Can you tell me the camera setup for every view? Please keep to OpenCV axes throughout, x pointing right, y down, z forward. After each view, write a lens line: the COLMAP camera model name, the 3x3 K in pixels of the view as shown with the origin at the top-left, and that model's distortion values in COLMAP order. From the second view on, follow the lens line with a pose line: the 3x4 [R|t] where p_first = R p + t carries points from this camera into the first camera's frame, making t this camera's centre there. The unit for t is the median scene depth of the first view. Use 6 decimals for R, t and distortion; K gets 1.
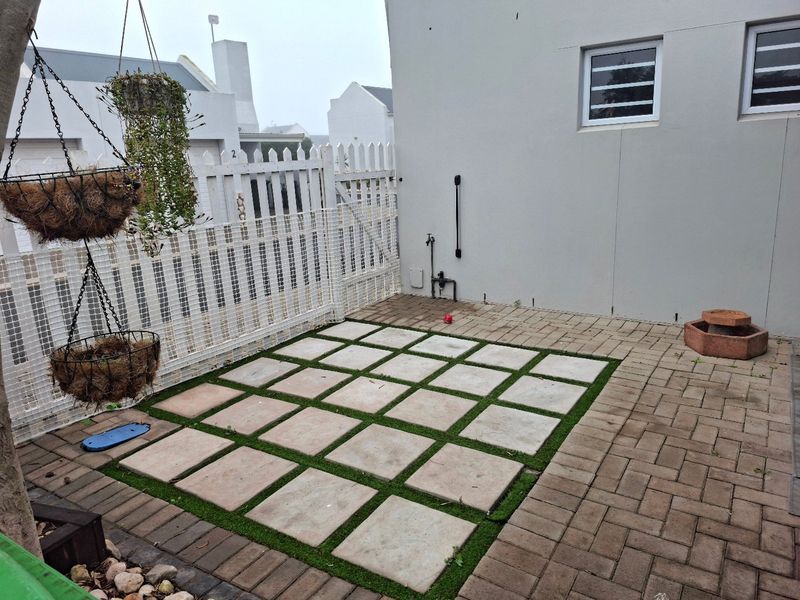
lens RADIAL K [[552.1, 0, 400.6], [0, 552.1, 297.3], [0, 0, 1]] dist [0.100820, -0.120183]
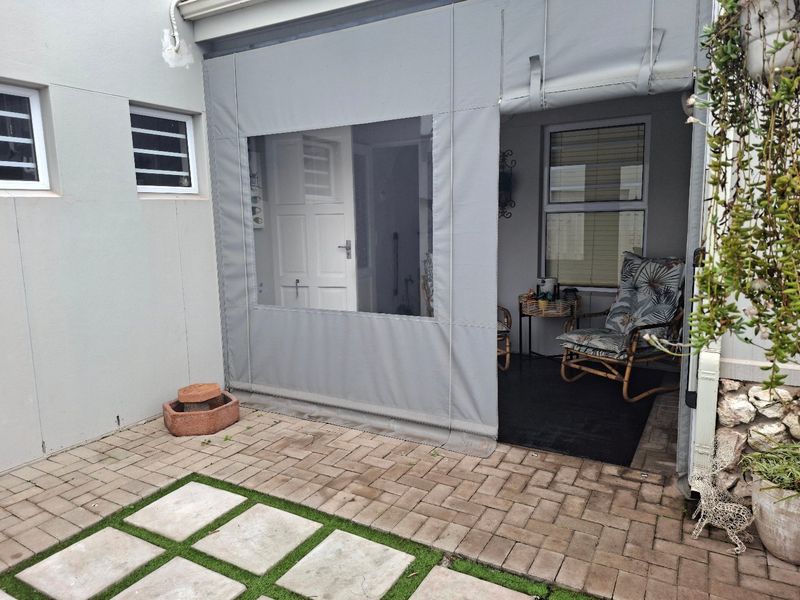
lens RADIAL K [[552.1, 0, 400.6], [0, 552.1, 297.3], [0, 0, 1]] dist [0.100820, -0.120183]
pose [[-0.072693, -0.102671, 0.992056, -0.416506], [0.263251, 0.957437, 0.118378, -0.151910], [-0.961985, 0.269765, -0.042571, 0.676949]]
